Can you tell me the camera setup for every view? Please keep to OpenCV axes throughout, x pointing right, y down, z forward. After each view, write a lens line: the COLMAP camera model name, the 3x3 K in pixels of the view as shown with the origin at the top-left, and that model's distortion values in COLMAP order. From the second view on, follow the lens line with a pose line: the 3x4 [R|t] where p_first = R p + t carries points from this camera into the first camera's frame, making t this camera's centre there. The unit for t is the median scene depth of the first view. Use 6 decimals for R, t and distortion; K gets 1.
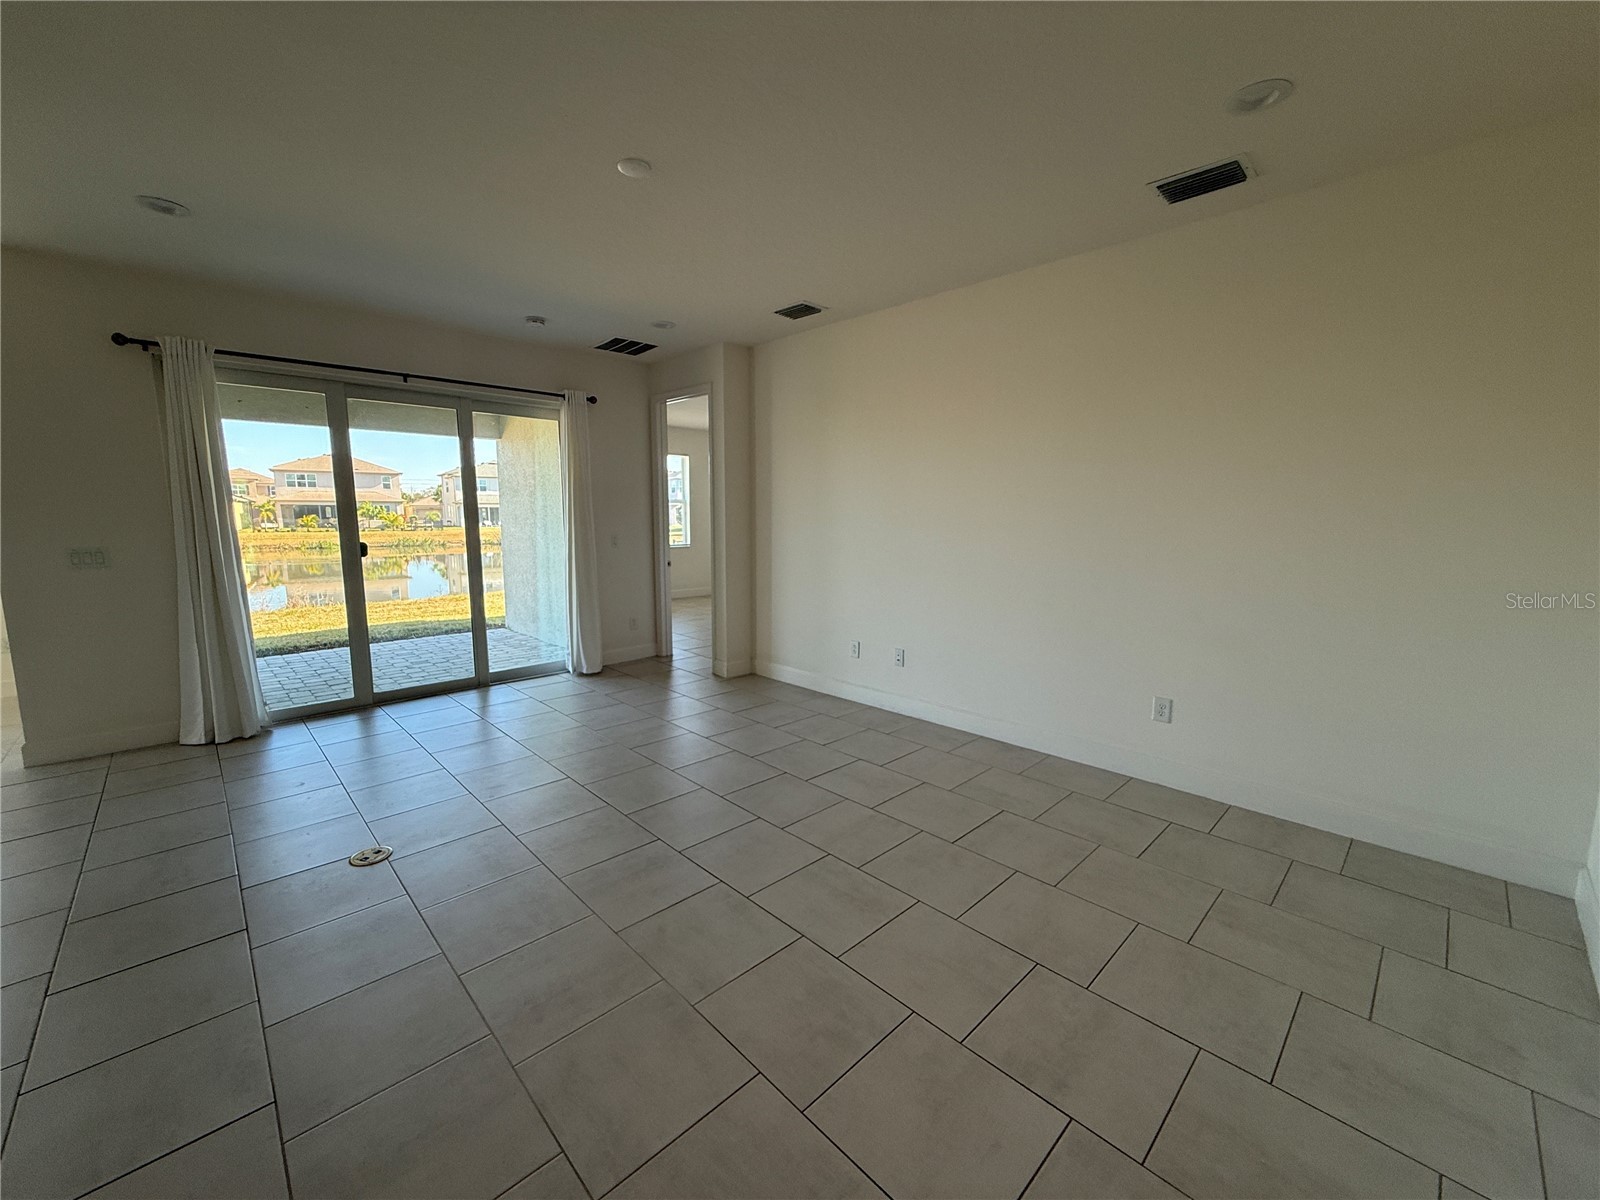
lens RADIAL K [[637.4, 0, 794.0], [0, 637.4, 599.1], [0, 0, 1]] dist [0.001225, -0.000309]
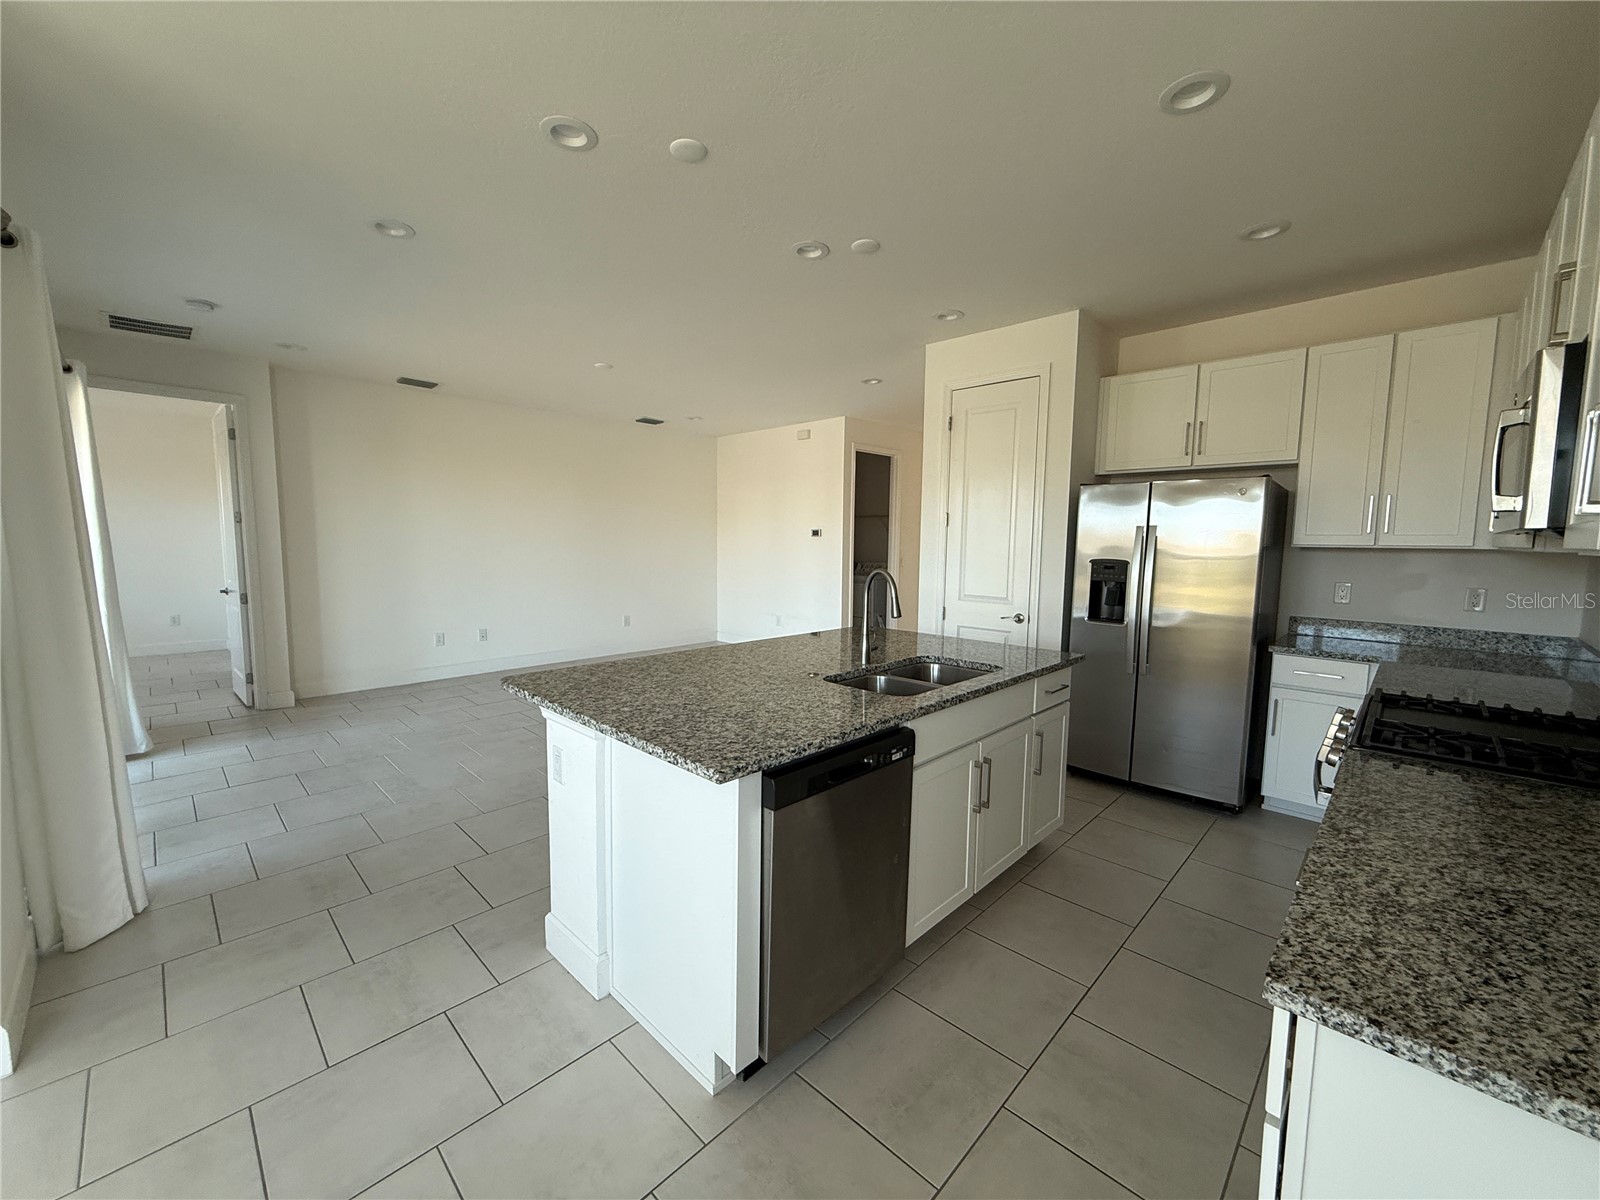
lens RADIAL K [[637.4, 0, 794.0], [0, 637.4, 599.1], [0, 0, 1]] dist [0.001225, -0.000309]
pose [[-0.029968, -0.096597, 0.994872, -1.079117], [0.122668, 0.987440, 0.099571, -0.039761], [-0.991995, 0.125022, -0.017742, 0.251569]]
